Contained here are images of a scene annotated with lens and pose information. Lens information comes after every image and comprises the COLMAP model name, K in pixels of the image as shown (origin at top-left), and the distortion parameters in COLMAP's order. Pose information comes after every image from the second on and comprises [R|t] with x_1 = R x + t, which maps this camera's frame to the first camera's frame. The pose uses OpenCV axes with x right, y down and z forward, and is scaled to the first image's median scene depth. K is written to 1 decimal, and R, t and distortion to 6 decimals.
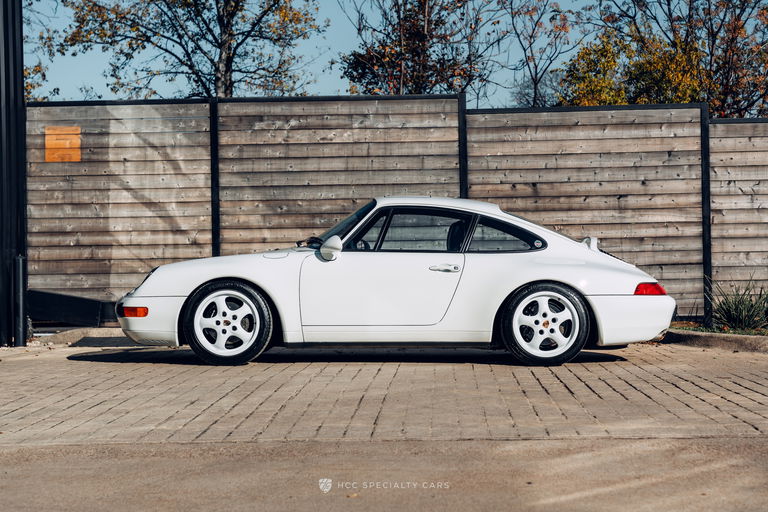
lens RADIAL K [[1541.0, 0, 388.3], [0, 1541.0, 255.4], [0, 0, 1]] dist [0.064638, 0.294170]
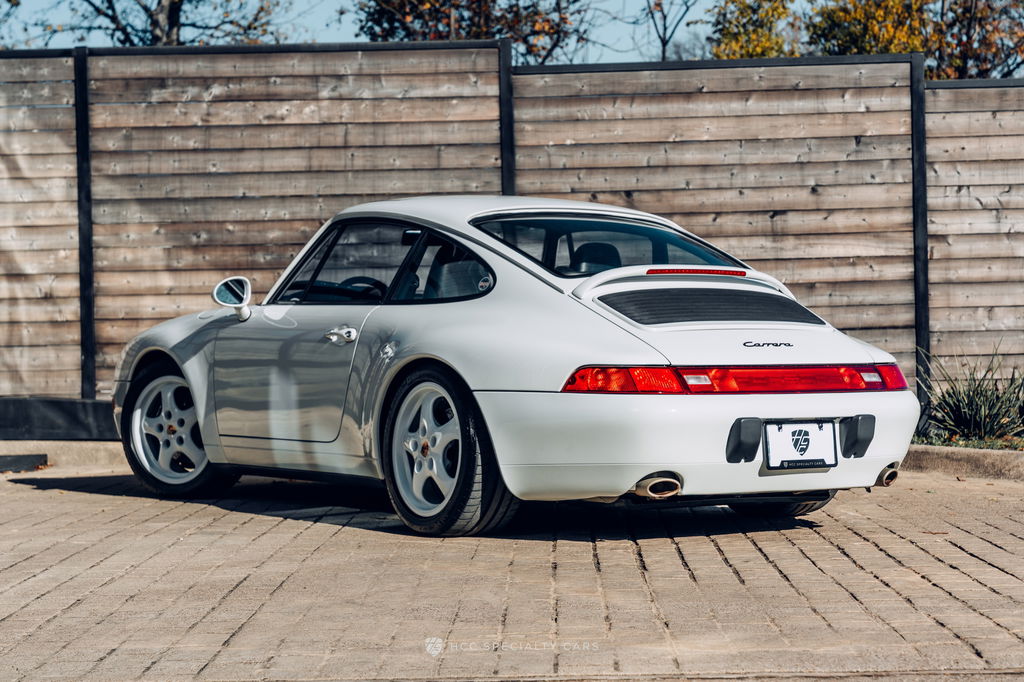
lens RADIAL K [[2257.0, 0, 512.0], [0, 2257.0, 341.0], [0, 0, 1]] dist [0.063970, 0.297183]
pose [[0.999935, -0.004943, 0.010265, 0.040986], [0.004858, 0.999953, 0.008338, 0.002673], [-0.010306, -0.008288, 0.999913, 0.139797]]
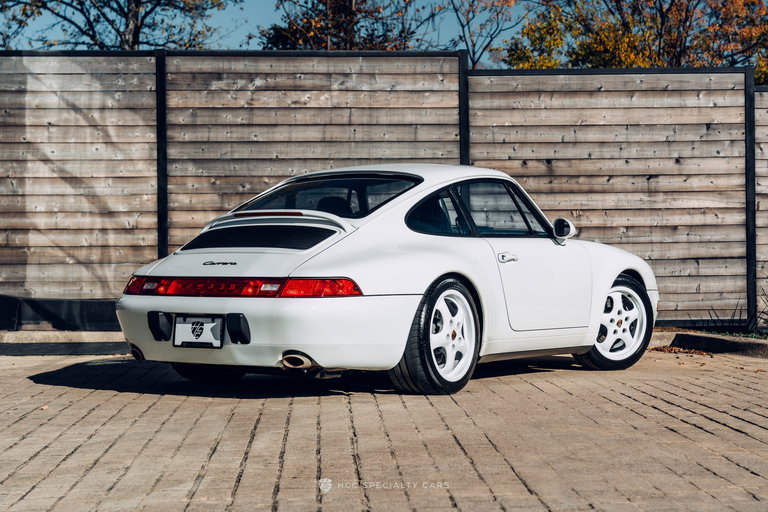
lens RADIAL K [[1497.6, 0, 384.0], [0, 1497.6, 256.0], [0, 0, 1]] dist [0.053274, 0.310861]
pose [[0.995710, 0.007453, 0.092234, -0.068407], [-0.007570, 0.999971, 0.000921, 0.005187], [-0.092224, -0.001615, 0.995737, 0.200004]]
